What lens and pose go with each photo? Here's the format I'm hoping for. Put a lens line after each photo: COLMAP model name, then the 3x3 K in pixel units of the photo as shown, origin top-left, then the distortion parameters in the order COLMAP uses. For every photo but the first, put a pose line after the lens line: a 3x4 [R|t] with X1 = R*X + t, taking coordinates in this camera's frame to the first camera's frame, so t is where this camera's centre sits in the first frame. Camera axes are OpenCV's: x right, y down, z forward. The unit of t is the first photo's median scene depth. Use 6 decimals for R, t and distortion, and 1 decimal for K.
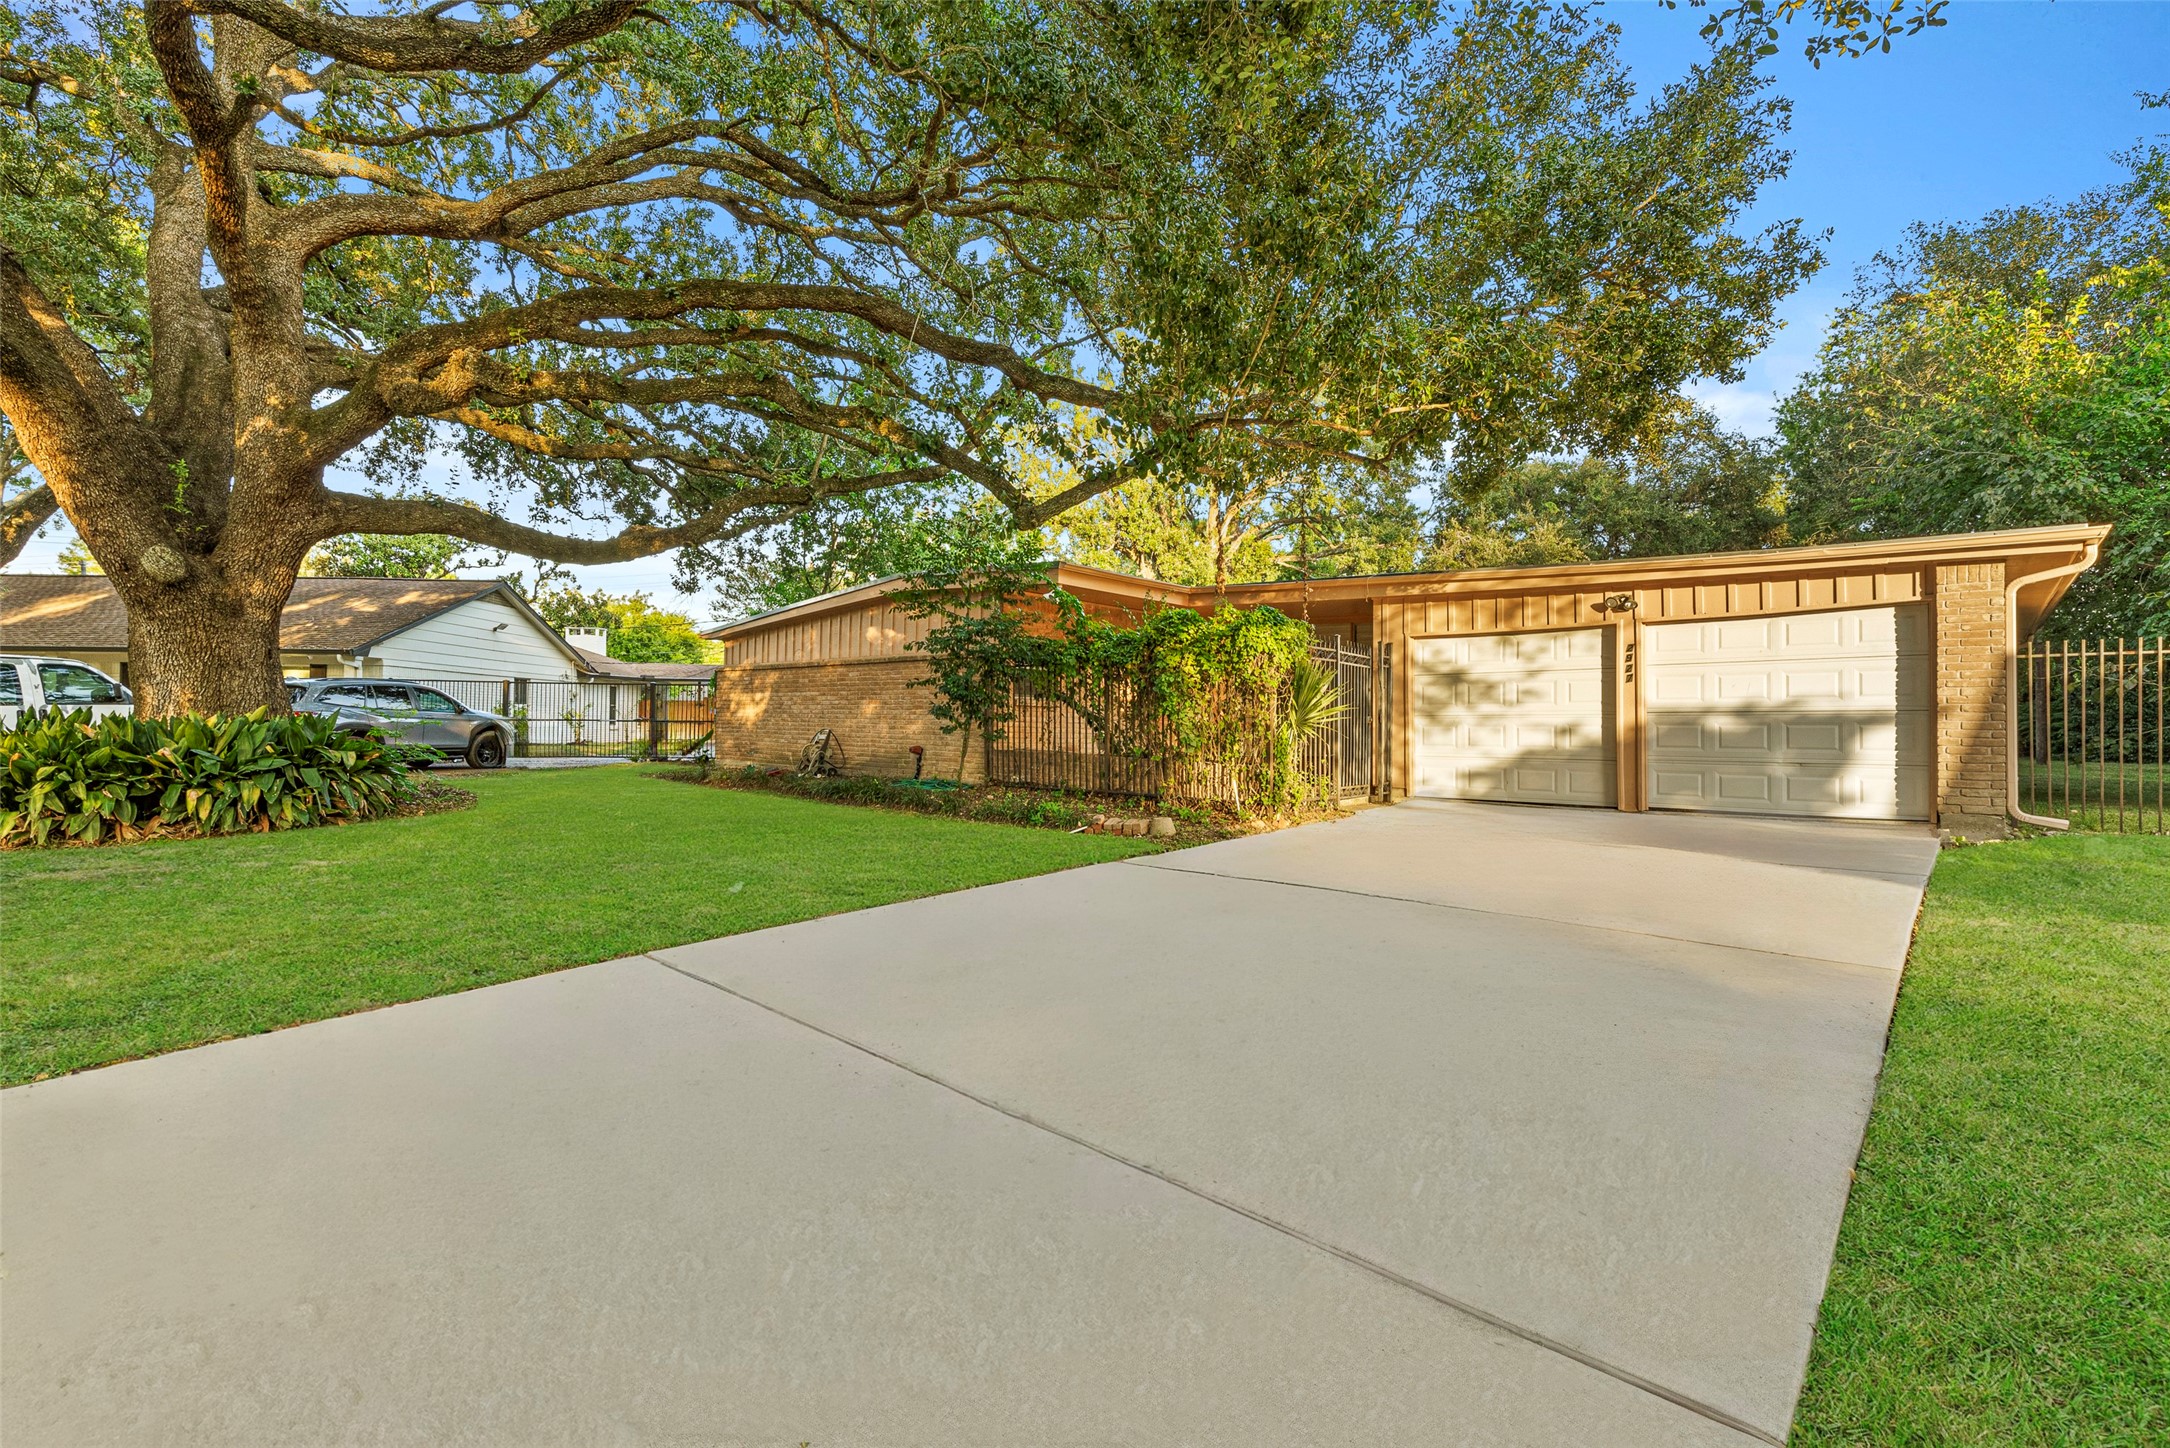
lens RADIAL K [[935.4, 0, 1085.6], [0, 935.4, 687.4], [0, 0, 1]] dist [-0.000429, 0.000858]
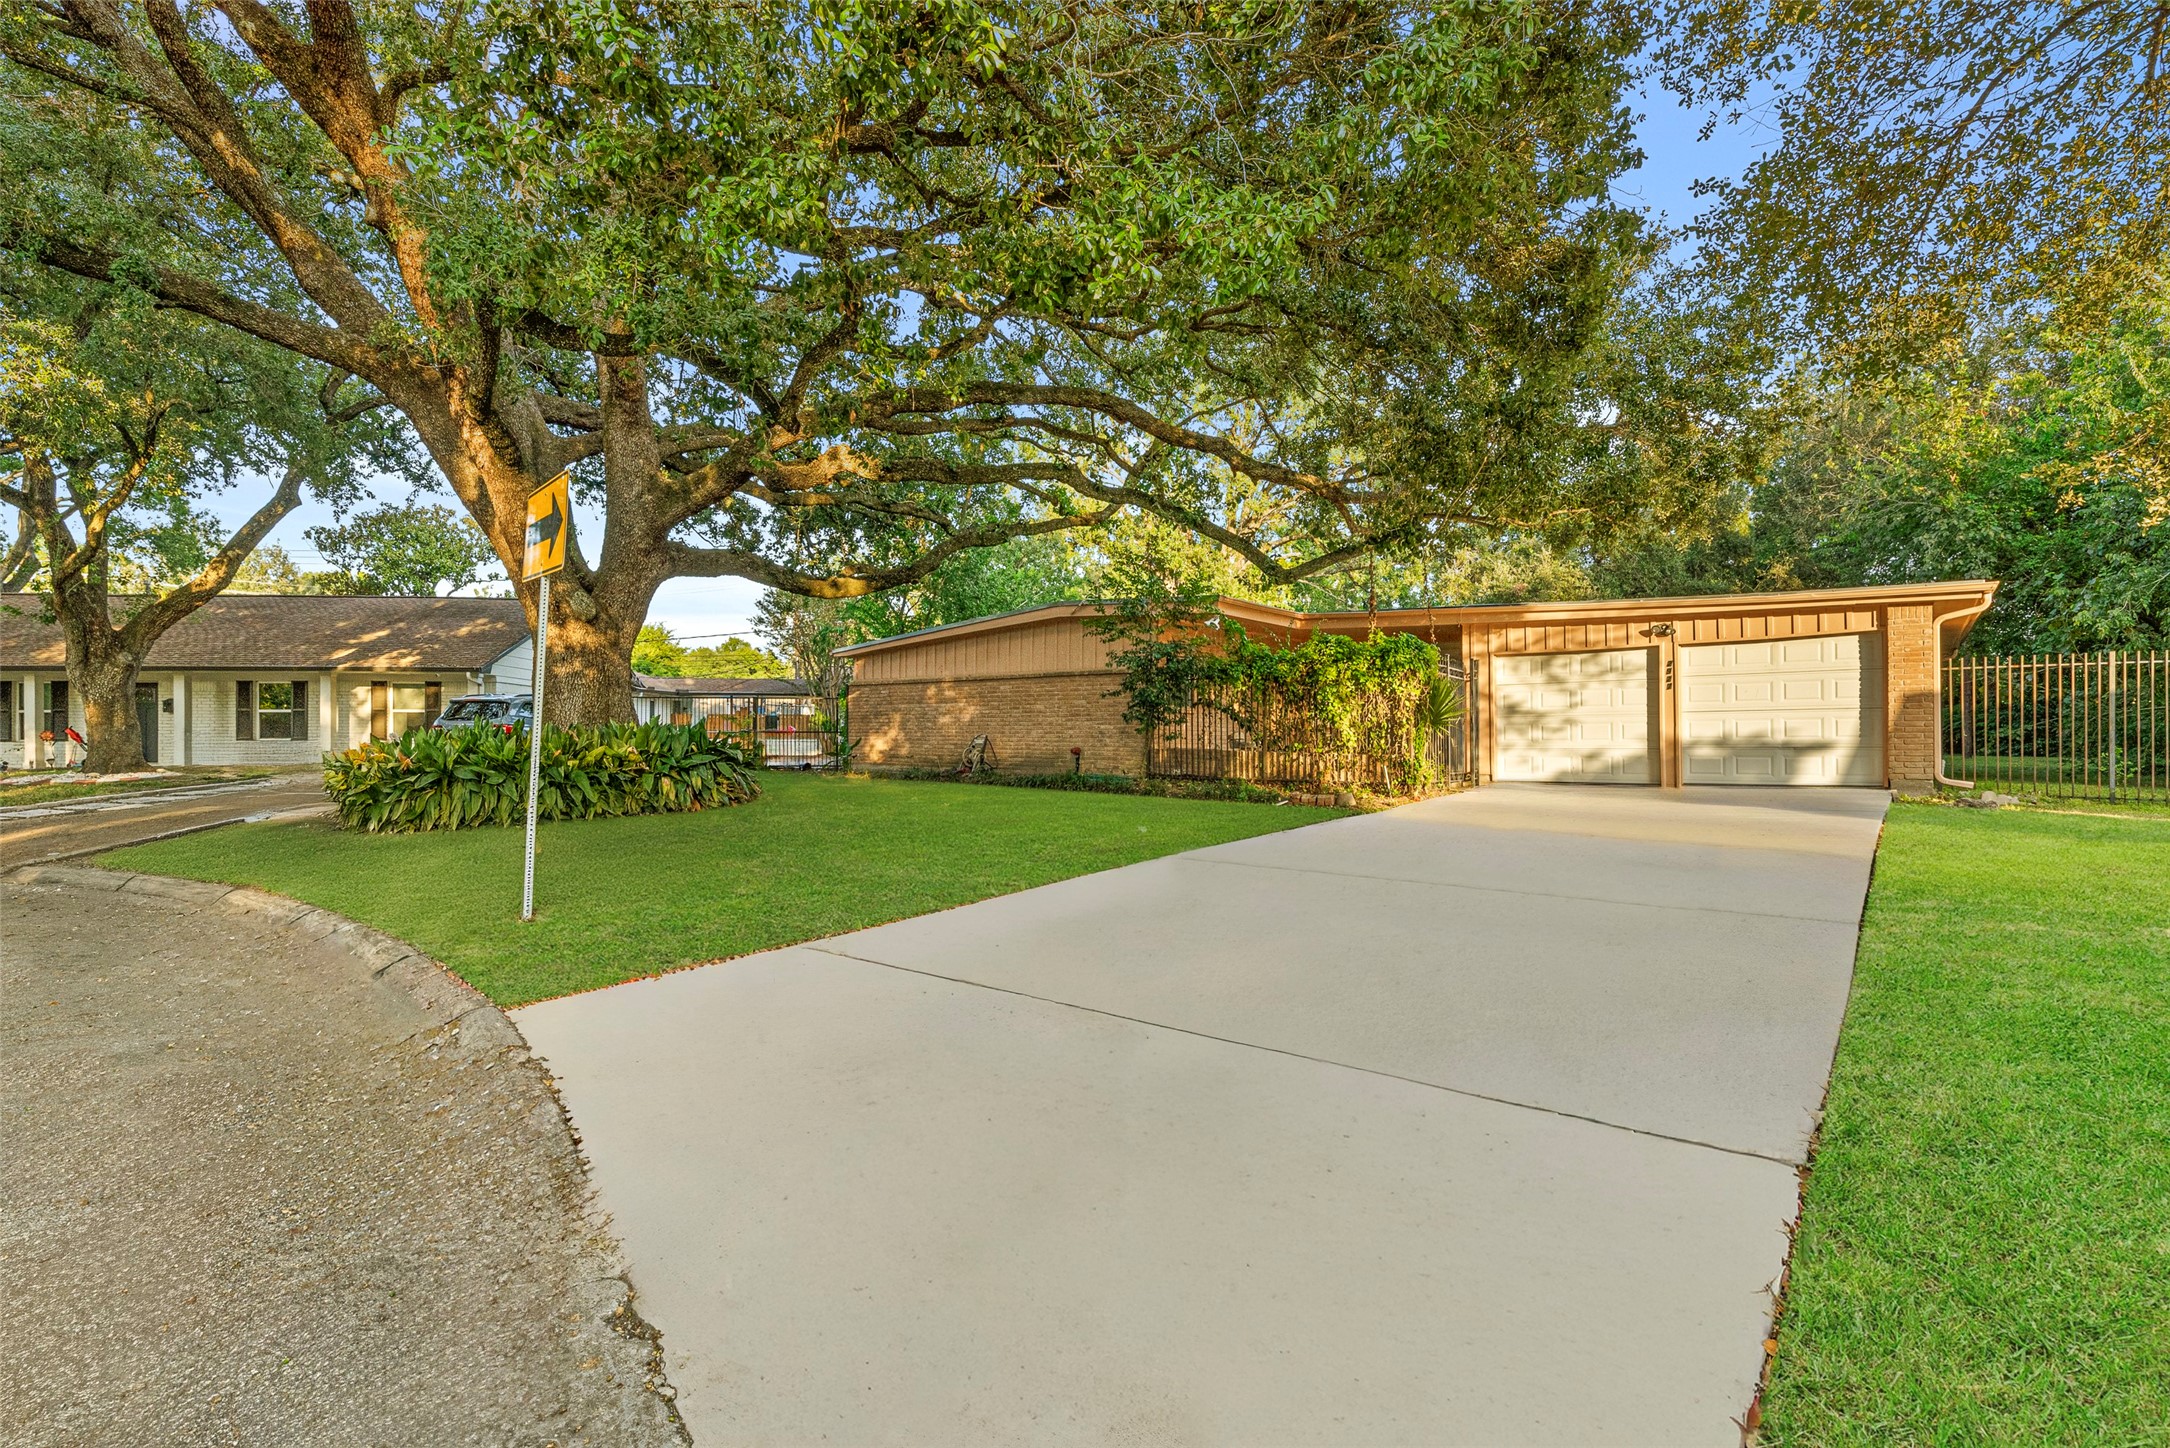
lens RADIAL K [[1002.3, 0, 1088.2], [0, 1002.3, 706.2], [0, 0, 1]] dist [-0.001752, -0.001738]
pose [[0.997682, -0.007701, 0.067616, -0.333118], [0.007286, 0.999953, 0.006376, 0.002212], [-0.067662, -0.005868, 0.997691, -0.357002]]
